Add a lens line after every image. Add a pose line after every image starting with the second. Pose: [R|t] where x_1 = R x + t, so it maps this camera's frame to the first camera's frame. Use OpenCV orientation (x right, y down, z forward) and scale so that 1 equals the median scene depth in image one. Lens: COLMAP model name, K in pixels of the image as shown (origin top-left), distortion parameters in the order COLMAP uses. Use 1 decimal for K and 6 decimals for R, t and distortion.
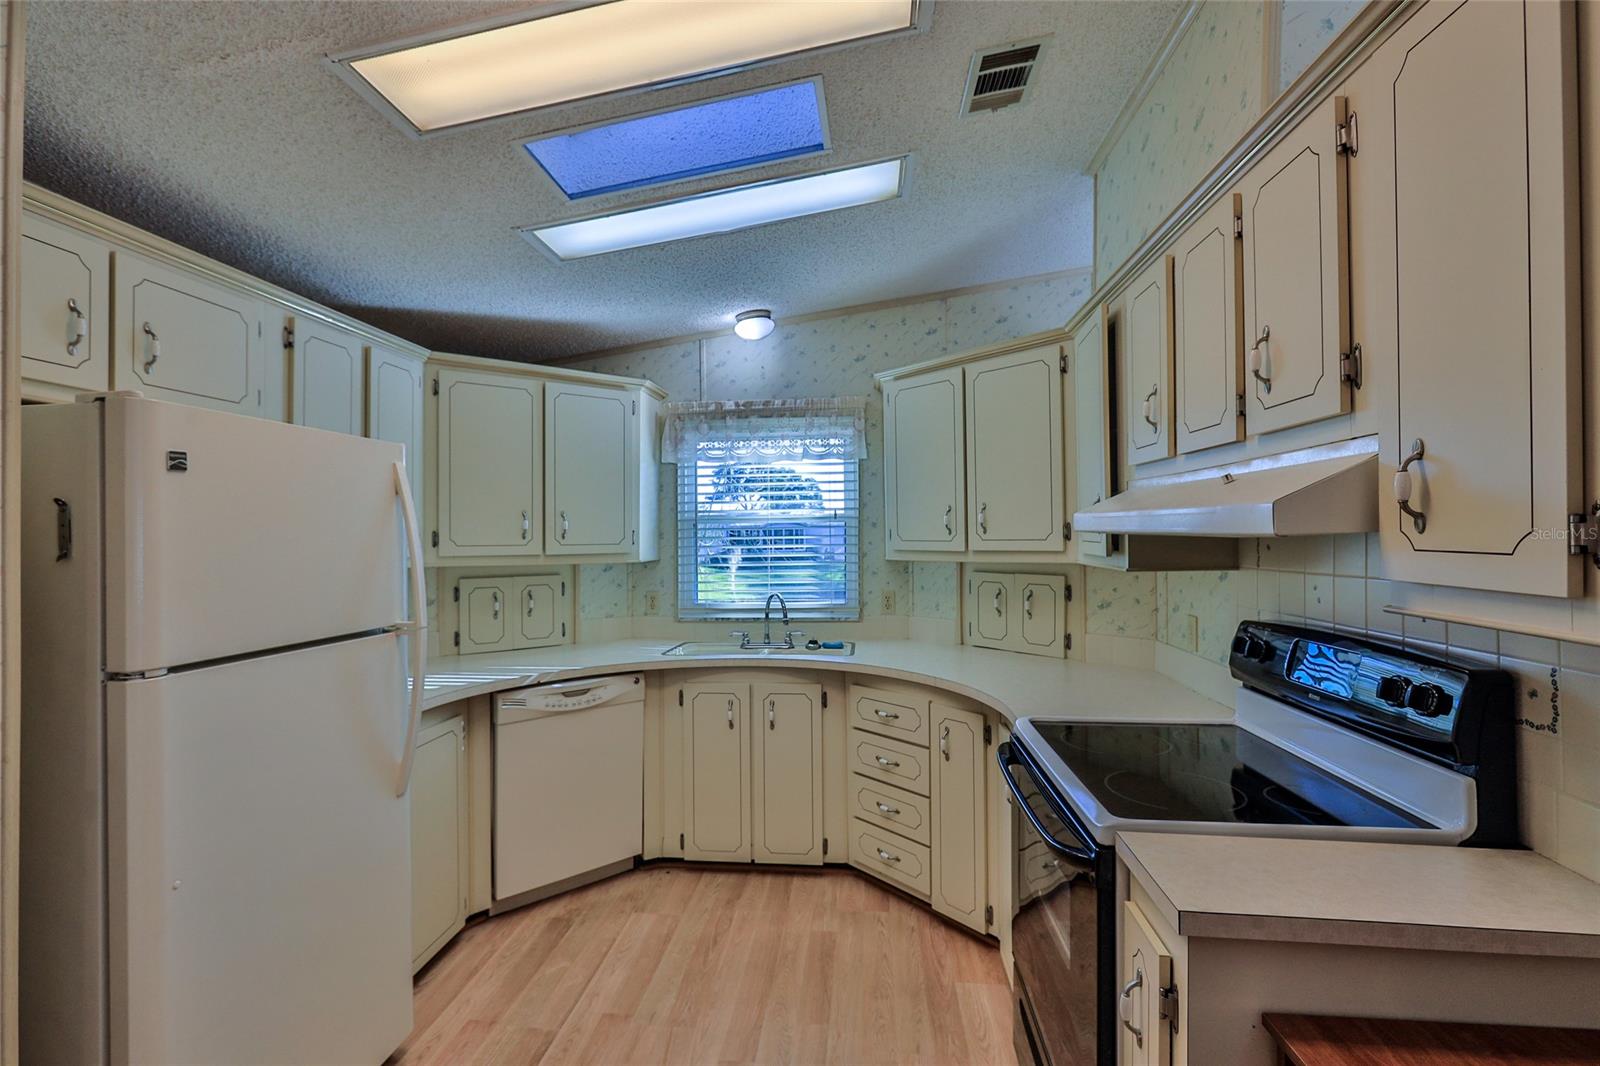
lens RADIAL K [[739.0, 0, 791.3], [0, 739.0, 532.2], [0, 0, 1]] dist [-0.000124, 0.000054]
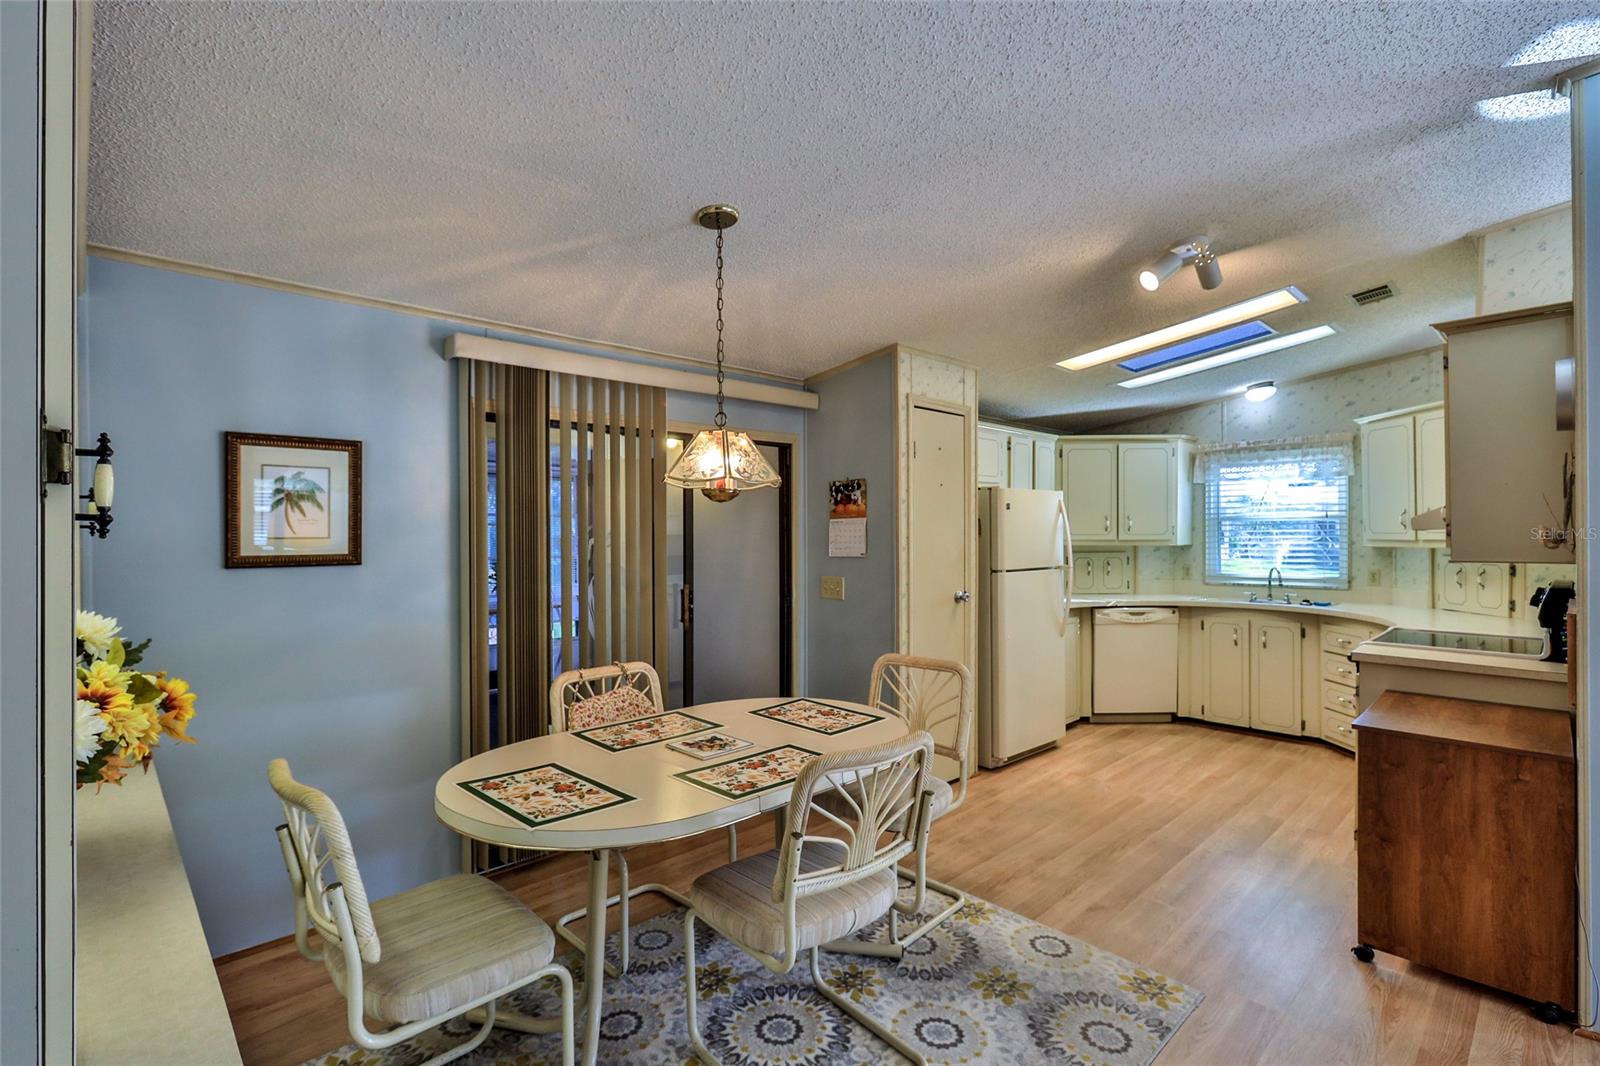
lens RADIAL K [[739.0, 0, 791.3], [0, 739.0, 532.2], [0, 0, 1]] dist [-0.000124, 0.000054]
pose [[0.757224, 0.003954, -0.653144, 0.218884], [0.002103, 0.999962, 0.008493, -0.004642], [0.653152, -0.007805, 0.757186, -0.808727]]
